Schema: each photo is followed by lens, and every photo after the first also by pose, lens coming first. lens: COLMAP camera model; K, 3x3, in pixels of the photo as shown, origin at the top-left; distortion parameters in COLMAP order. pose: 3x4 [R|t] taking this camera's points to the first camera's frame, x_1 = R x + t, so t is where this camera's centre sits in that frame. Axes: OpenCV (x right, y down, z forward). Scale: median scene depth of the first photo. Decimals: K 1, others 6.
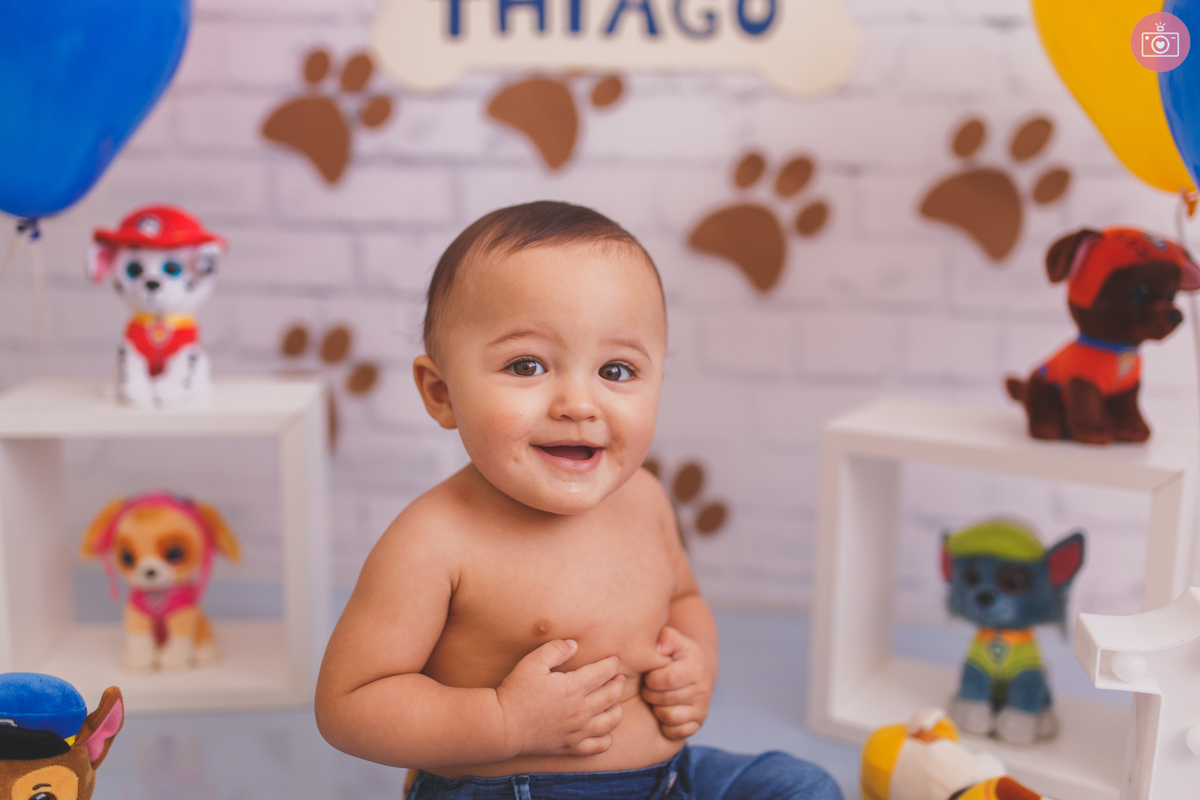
lens RADIAL K [[1212.7, 0, 585.5], [0, 1212.7, 406.2], [0, 0, 1]] dist [-0.000495, -0.003227]
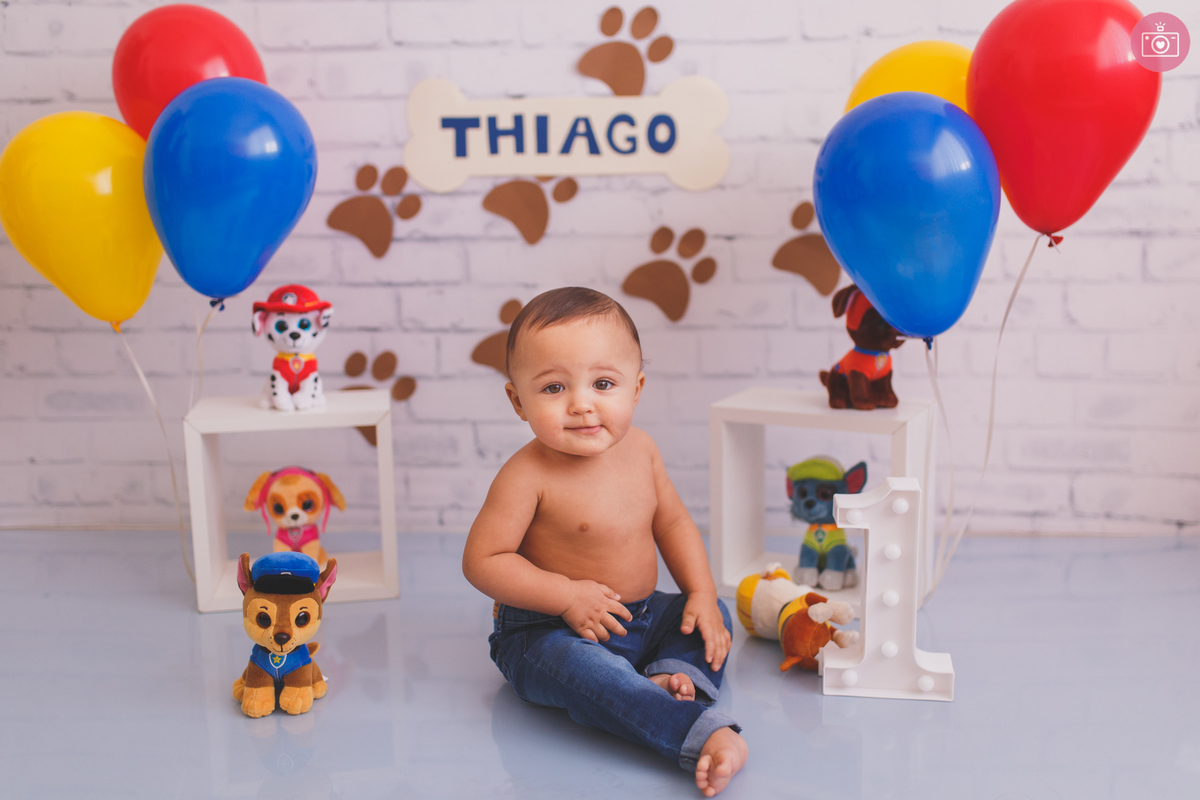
lens RADIAL K [[1199.0, 0, 600.0], [0, 1199.0, 400.0], [0, 0, 1]] dist [0.004873, -0.003869]
pose [[0.997044, -0.041751, 0.064495, -0.057272], [0.041870, 0.999123, -0.000498, 0.002832], [-0.064418, 0.003197, 0.997918, -0.600205]]
